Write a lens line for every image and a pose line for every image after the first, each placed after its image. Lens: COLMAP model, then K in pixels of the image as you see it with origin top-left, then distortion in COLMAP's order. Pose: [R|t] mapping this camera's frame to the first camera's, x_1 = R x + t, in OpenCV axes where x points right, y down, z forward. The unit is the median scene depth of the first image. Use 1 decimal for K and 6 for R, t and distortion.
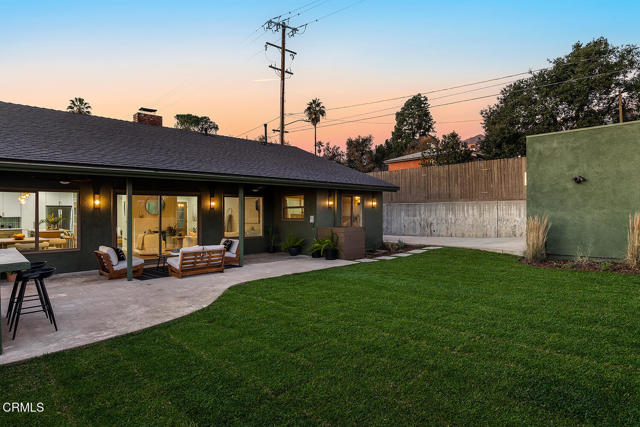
lens RADIAL K [[371.0, 0, 317.4], [0, 371.0, 213.3], [0, 0, 1]] dist [0.009780, 0.001336]
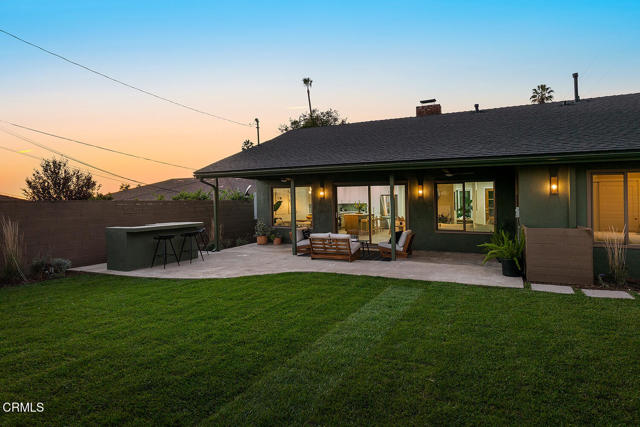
lens RADIAL K [[371.0, 0, 314.9], [0, 371.0, 212.3], [0, 0, 1]] dist [0.009780, 0.001336]
pose [[0.351199, 0.030840, -0.935793, 0.422935], [-0.000463, 0.999463, 0.032764, -0.005541], [0.936301, -0.011073, 0.351025, 0.360417]]
